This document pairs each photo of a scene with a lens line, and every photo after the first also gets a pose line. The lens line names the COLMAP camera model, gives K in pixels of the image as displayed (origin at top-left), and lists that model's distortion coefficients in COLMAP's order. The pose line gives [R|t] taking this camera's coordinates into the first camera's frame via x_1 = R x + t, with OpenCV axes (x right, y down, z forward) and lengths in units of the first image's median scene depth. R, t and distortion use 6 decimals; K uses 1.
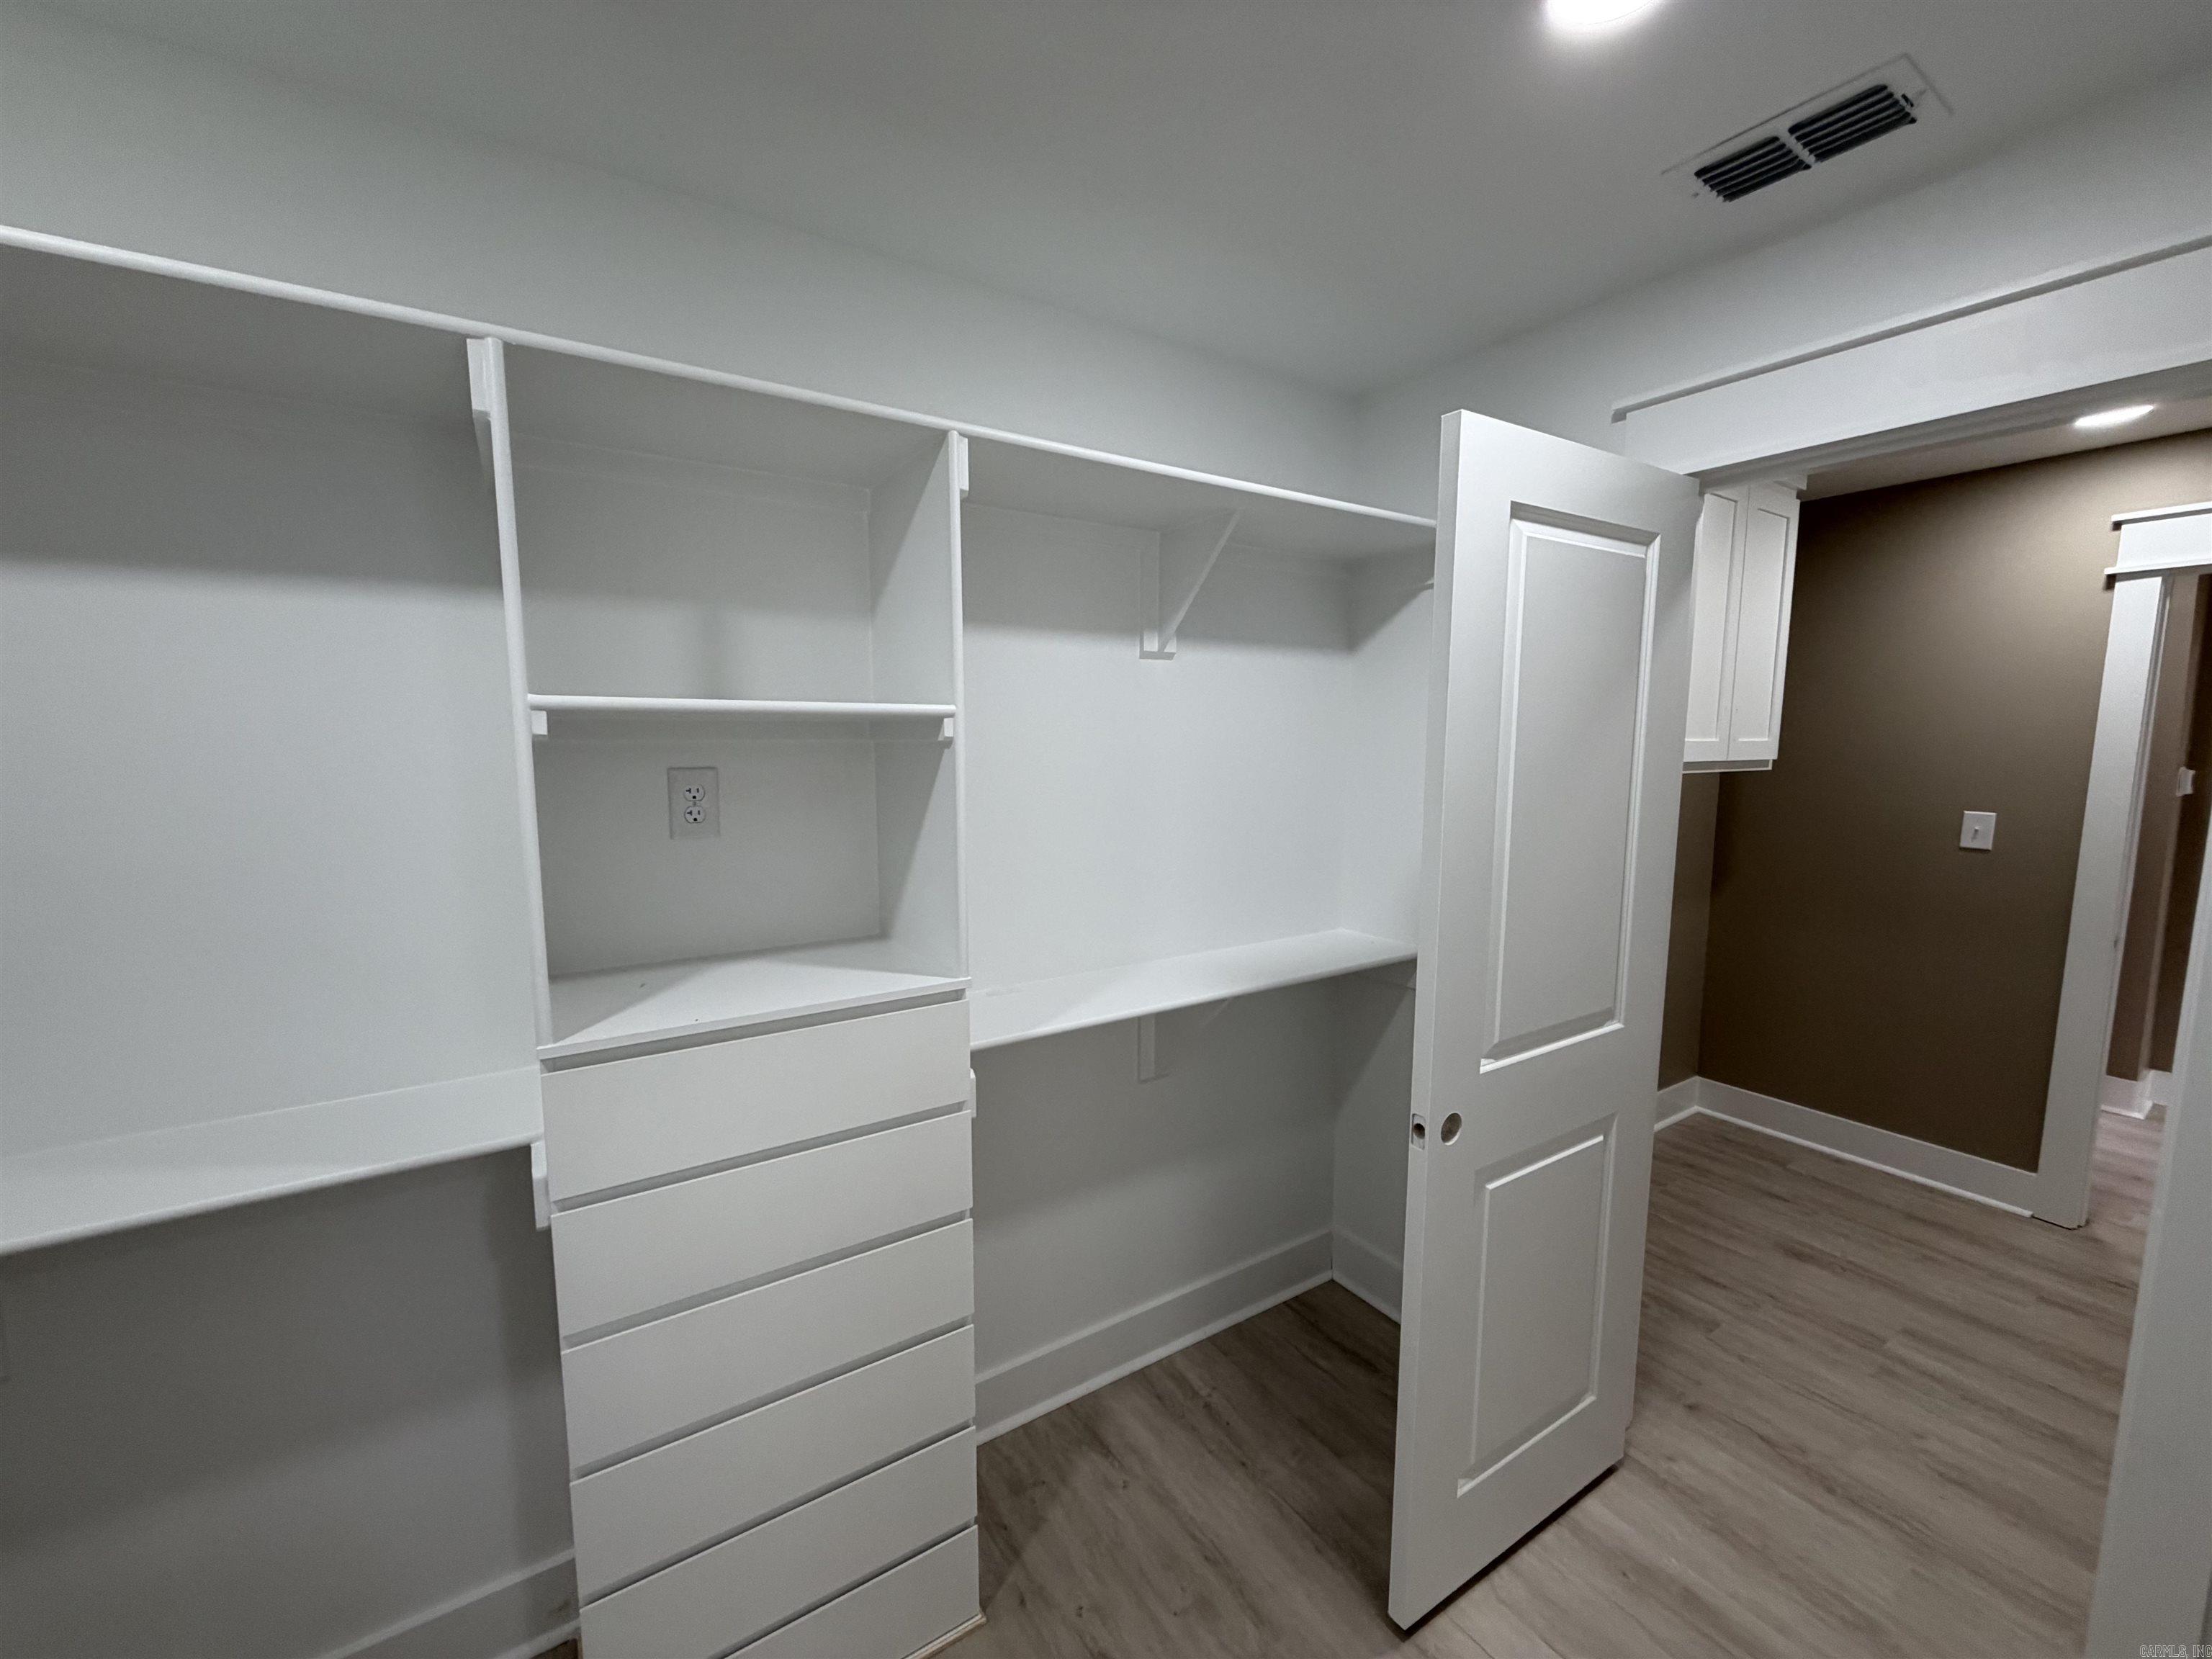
lens RADIAL K [[881.0, 0, 1088.4], [0, 881.0, 835.6], [0, 0, 1]] dist [0.001464, -0.000349]
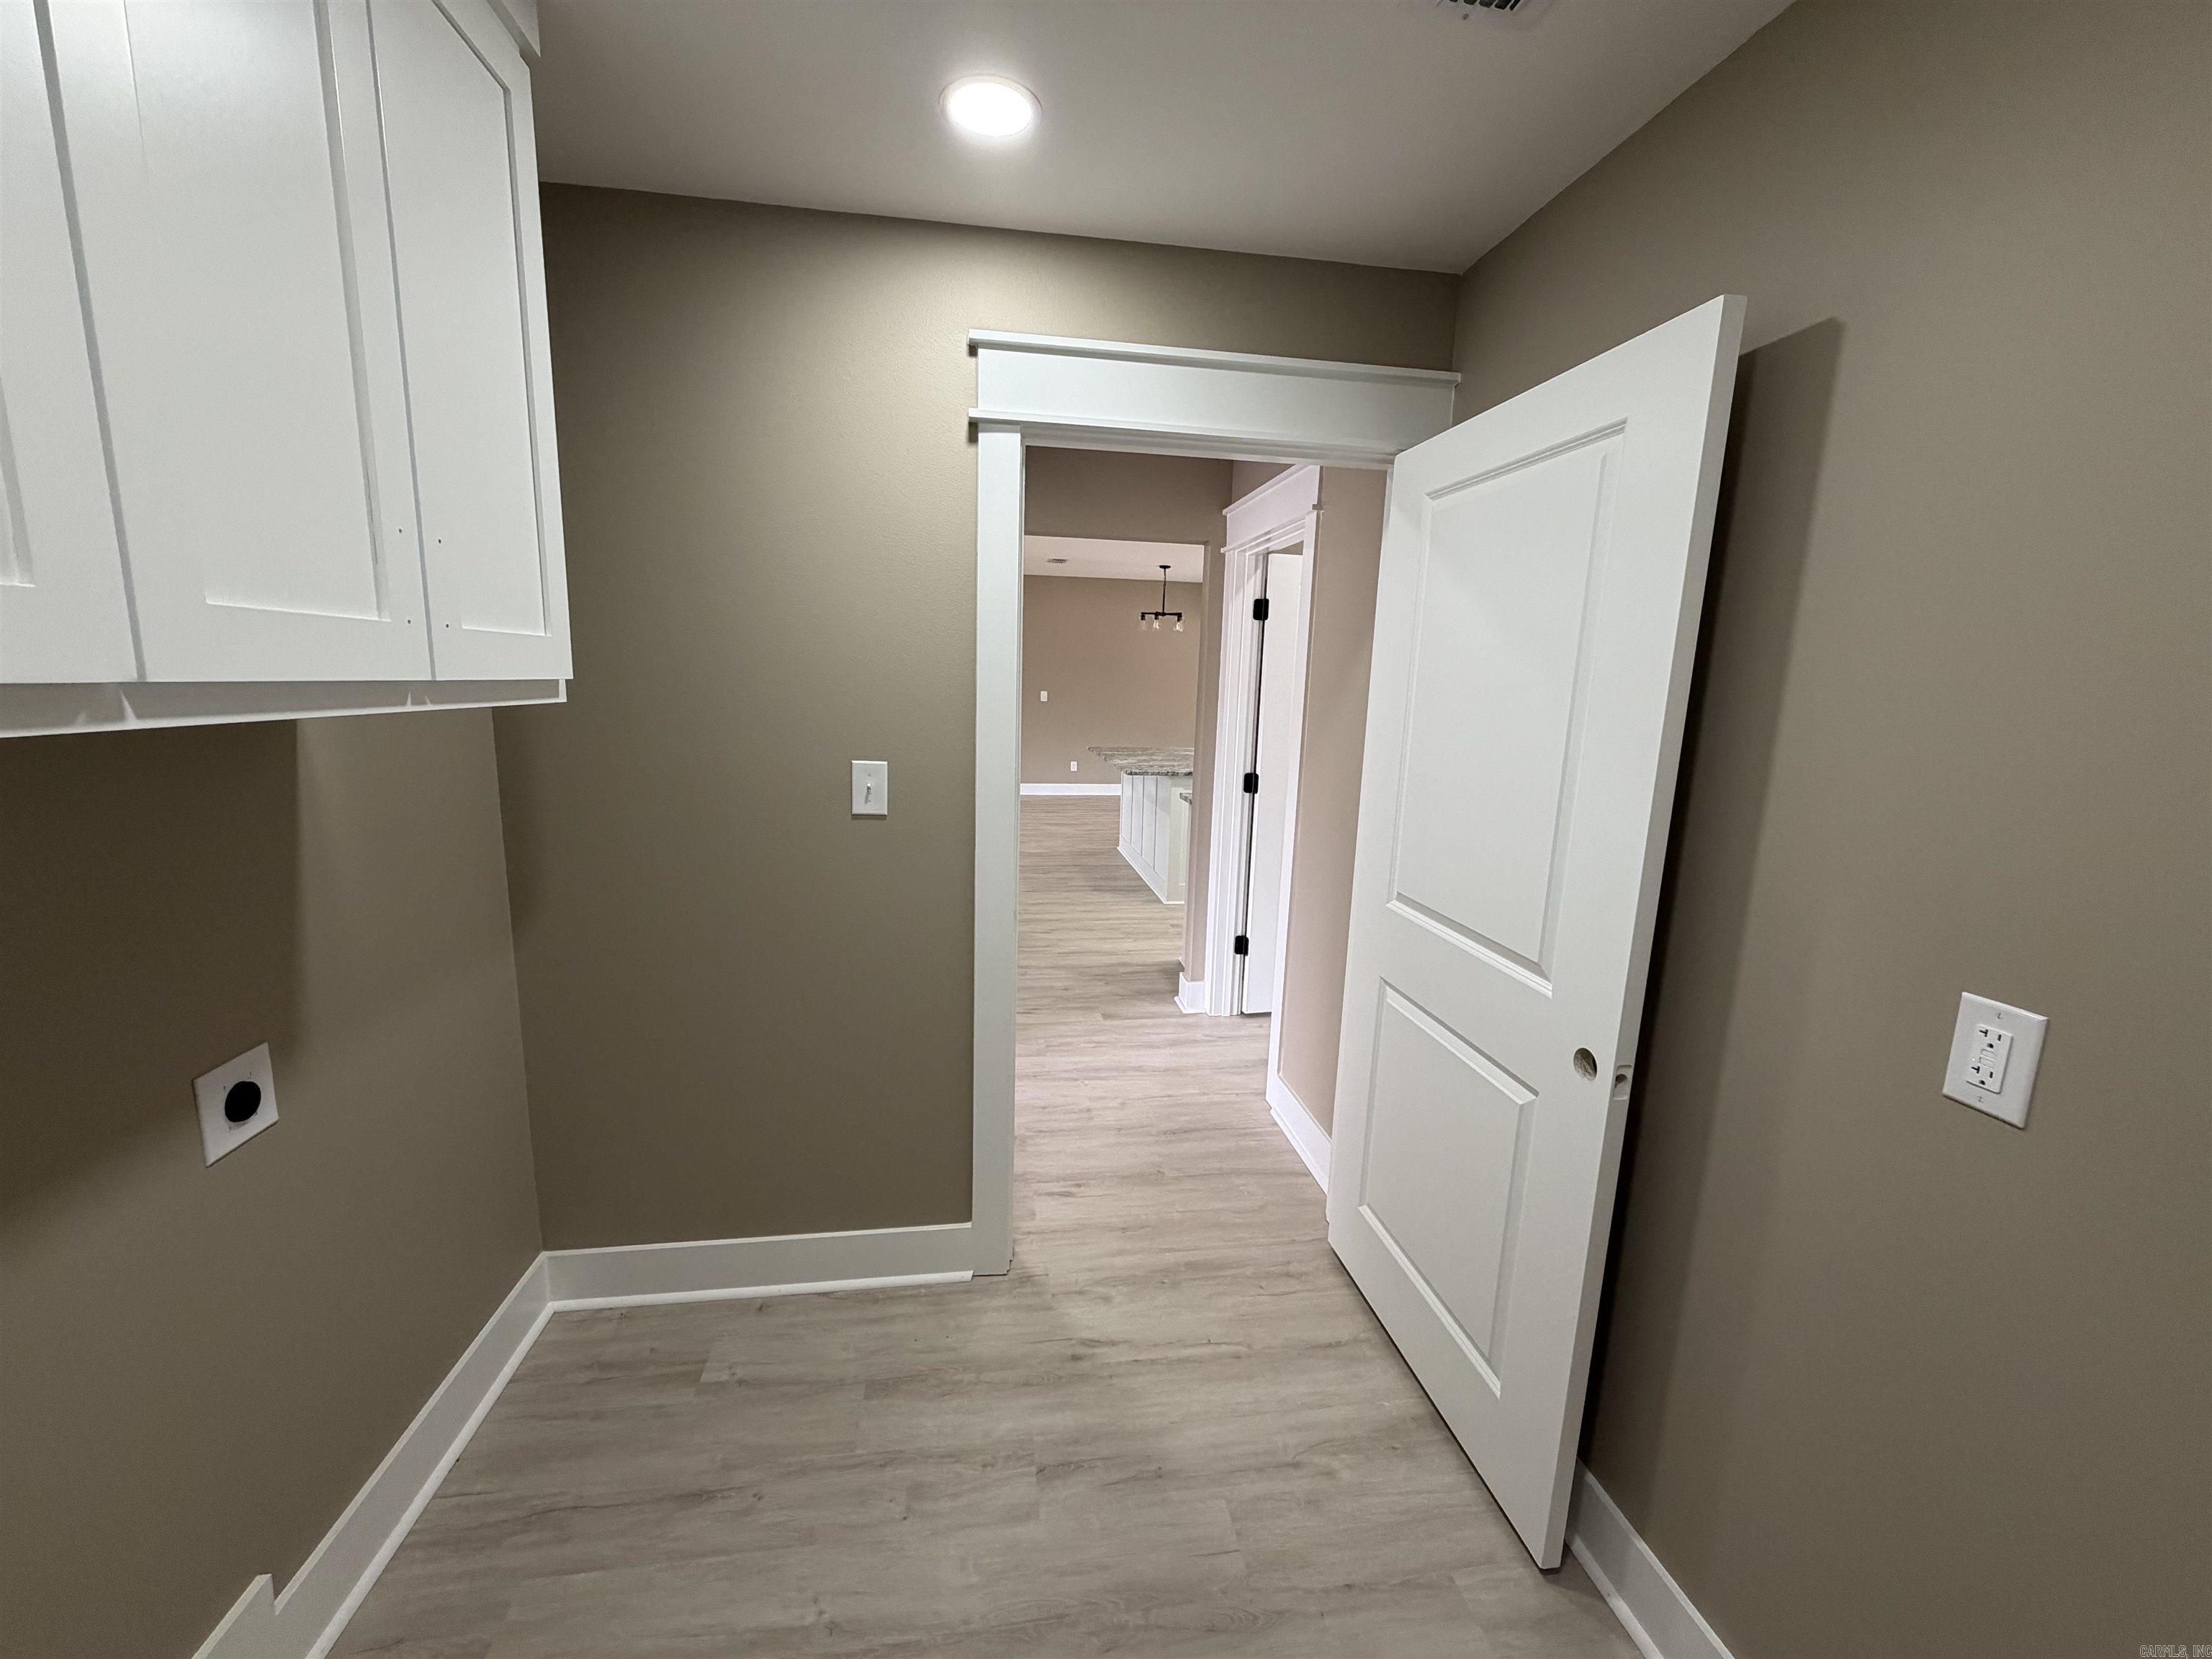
lens RADIAL K [[881.0, 0, 1105.8], [0, 881.0, 827.2], [0, 0, 1]] dist [0.001464, -0.000349]
pose [[0.397993, -0.141608, 0.906393, 0.469508], [0.075446, 0.989720, 0.121498, -0.045864], [-0.914281, 0.020028, 0.404586, 0.569575]]
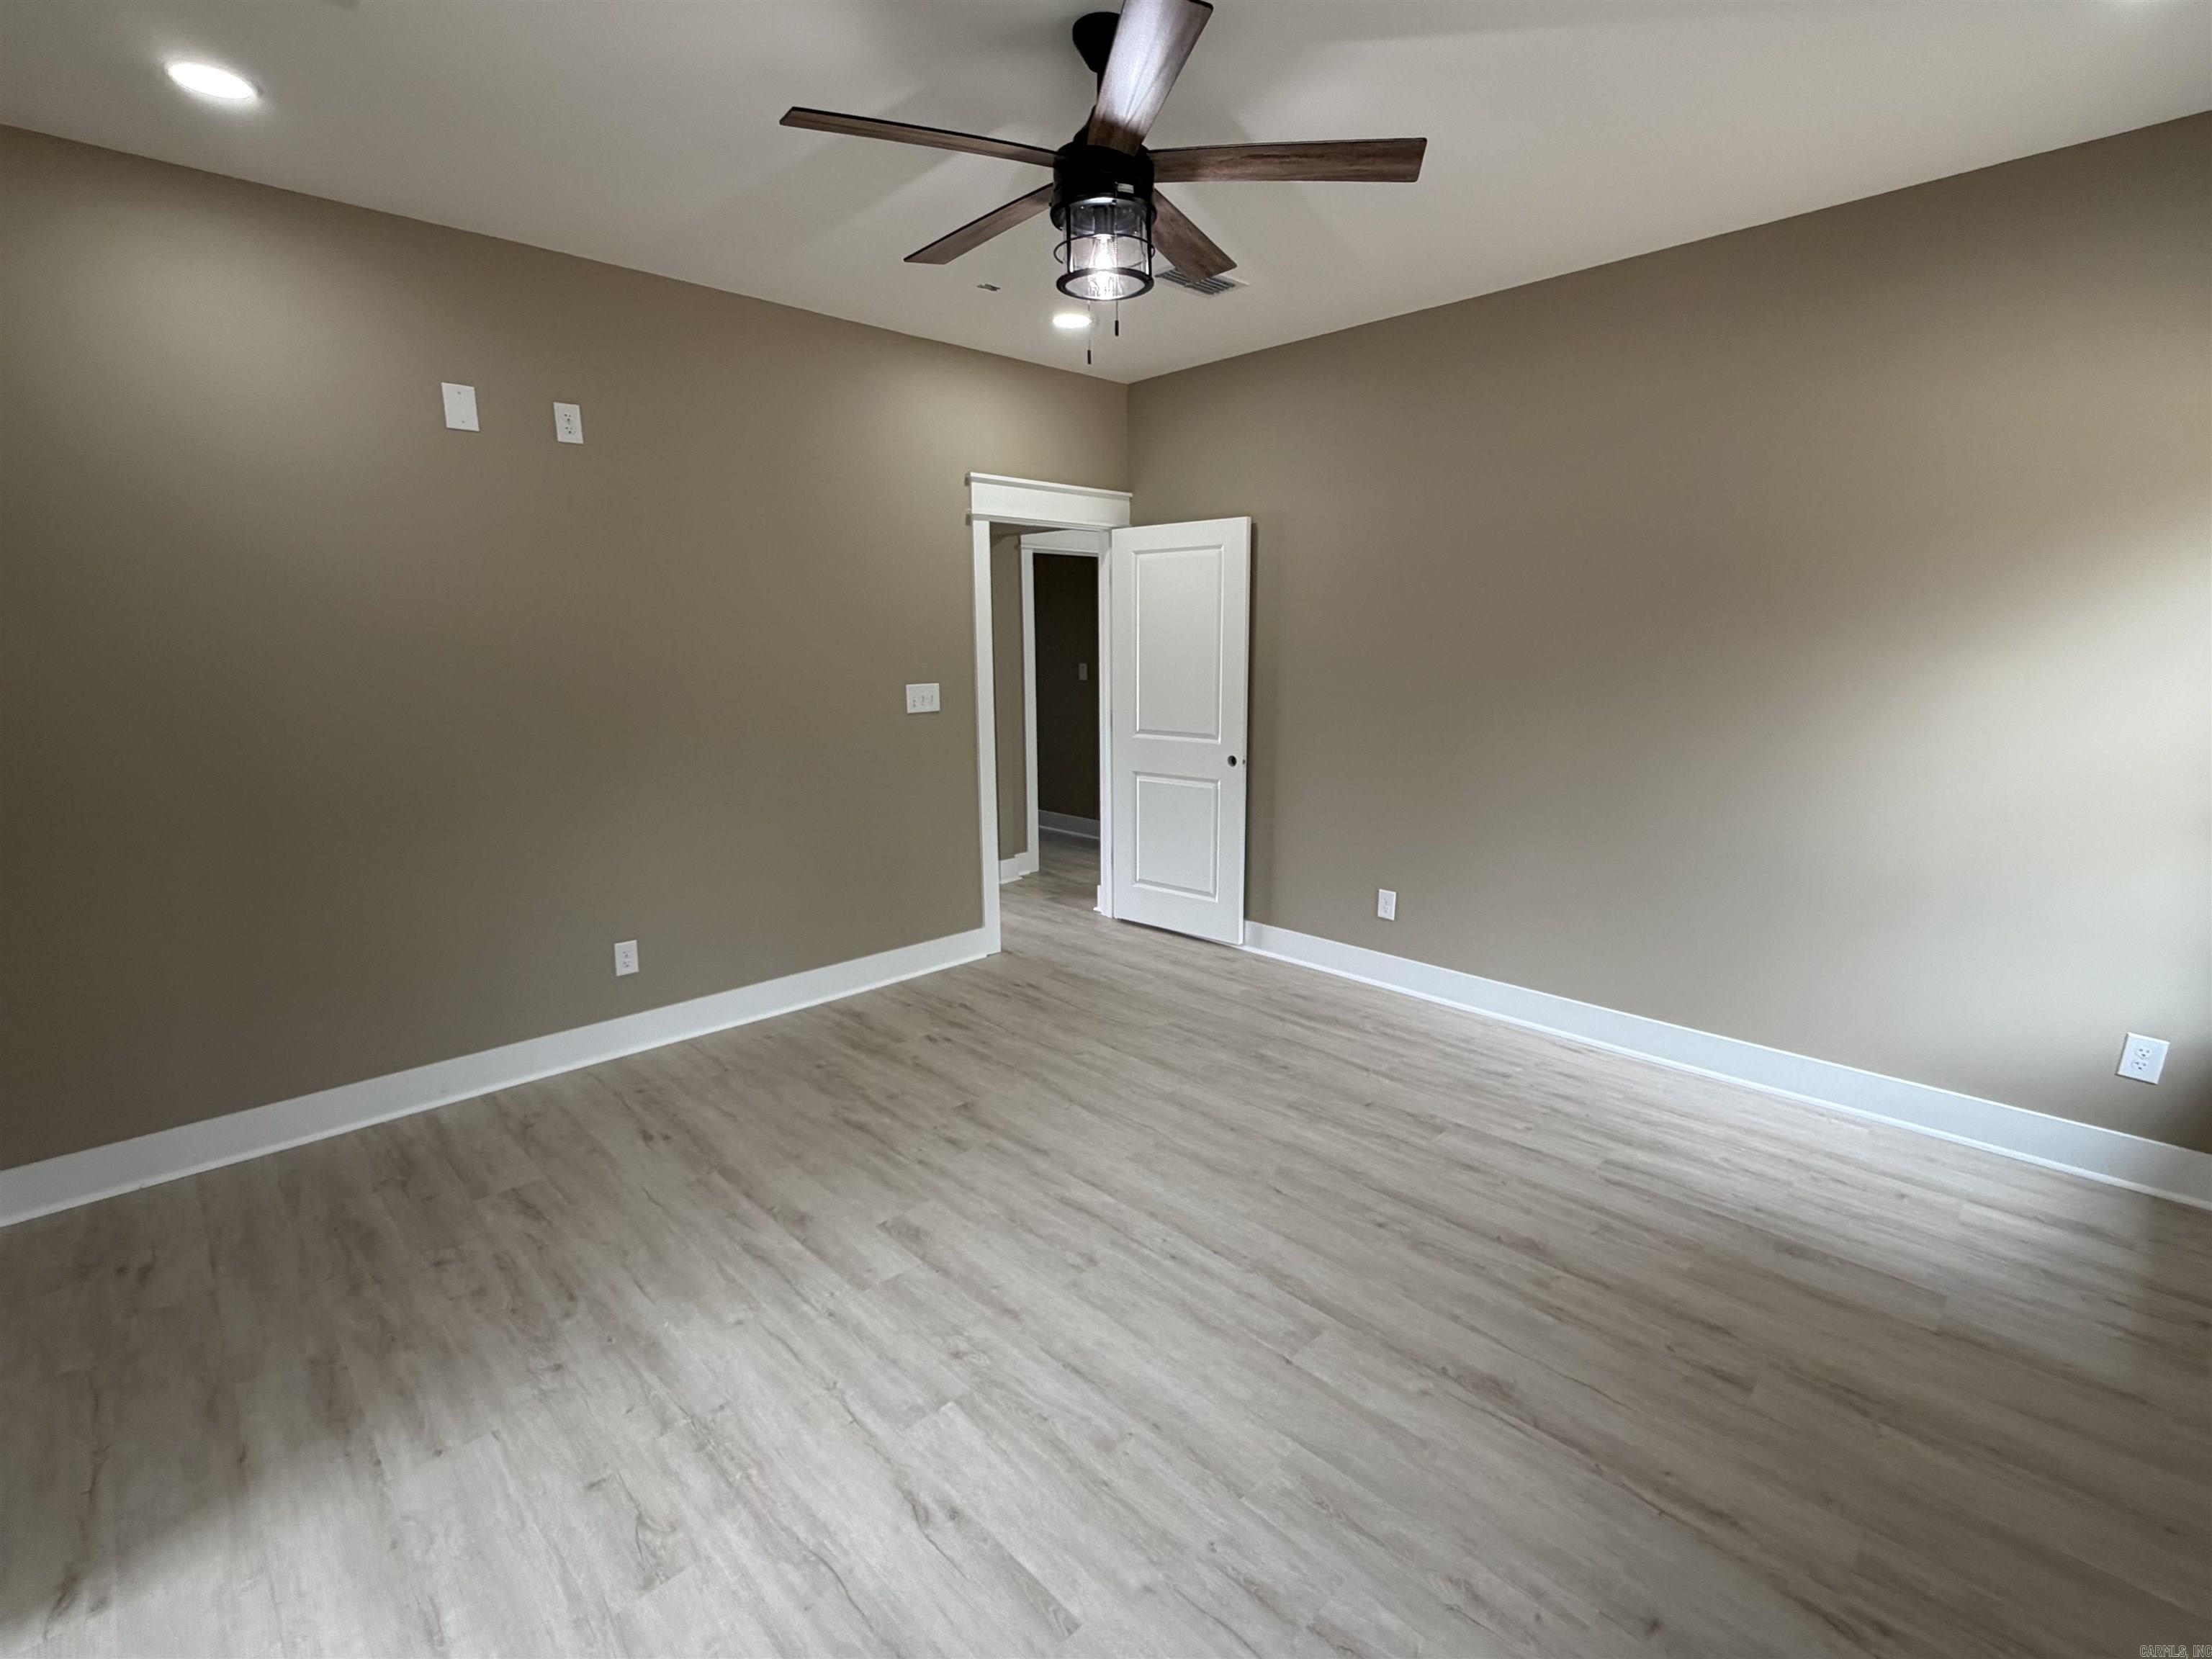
lens RADIAL K [[1019.4, 0, 1108.8], [0, 1019.4, 832.9], [0, 0, 1]] dist [0.001464, -0.000678]
pose [[-0.979869, 0.046289, -0.194200, 0.989592], [-0.013141, 0.955683, 0.294104, -0.137282], [0.199207, 0.290735, -0.935836, 1.435665]]
